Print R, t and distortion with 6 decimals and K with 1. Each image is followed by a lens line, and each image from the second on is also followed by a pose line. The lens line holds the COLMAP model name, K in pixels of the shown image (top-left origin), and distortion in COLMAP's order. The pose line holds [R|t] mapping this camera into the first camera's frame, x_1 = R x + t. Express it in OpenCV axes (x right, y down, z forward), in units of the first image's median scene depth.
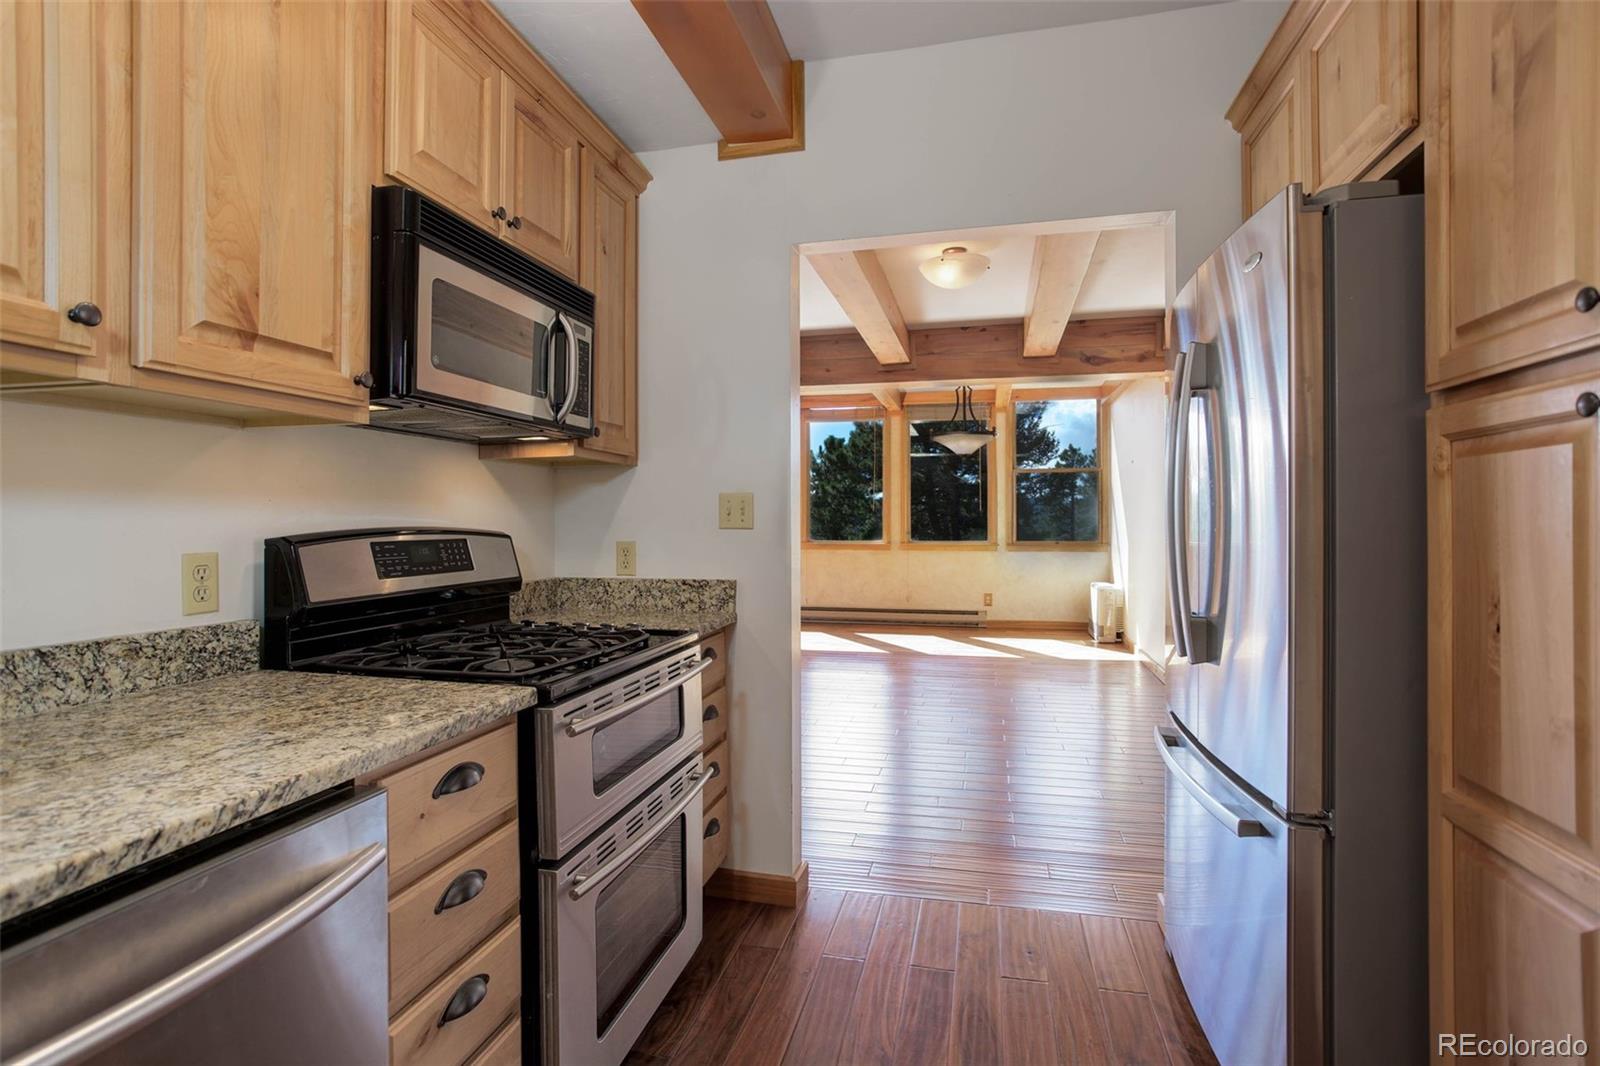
lens RADIAL K [[787.9, 0, 787.9], [0, 787.9, 532.7], [0, 0, 1]] dist [-0.042938, 0.000571]
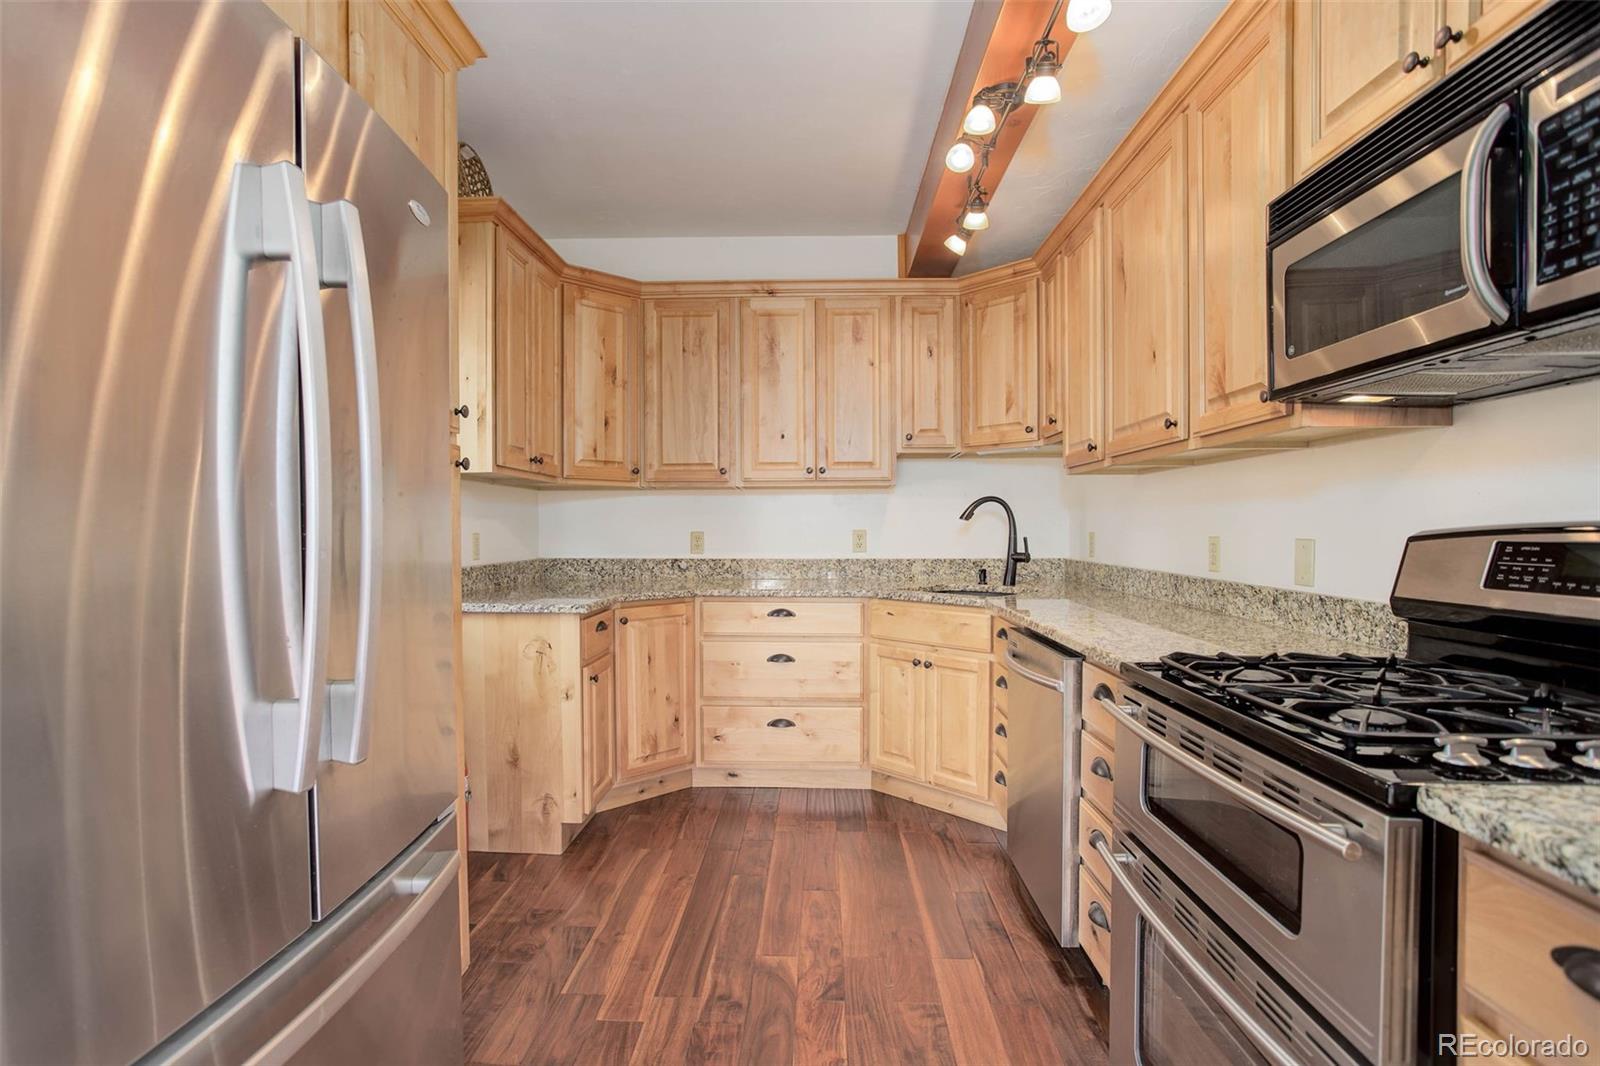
lens RADIAL K [[785.0, 0, 789.3], [0, 785.0, 533.2], [0, 0, 1]] dist [-0.065917, 0.037428]
pose [[-0.981181, 0.009495, -0.192857, 0.315132], [0.005577, 0.999767, 0.020852, -0.015796], [0.193010, 0.019384, -0.981005, 1.649254]]
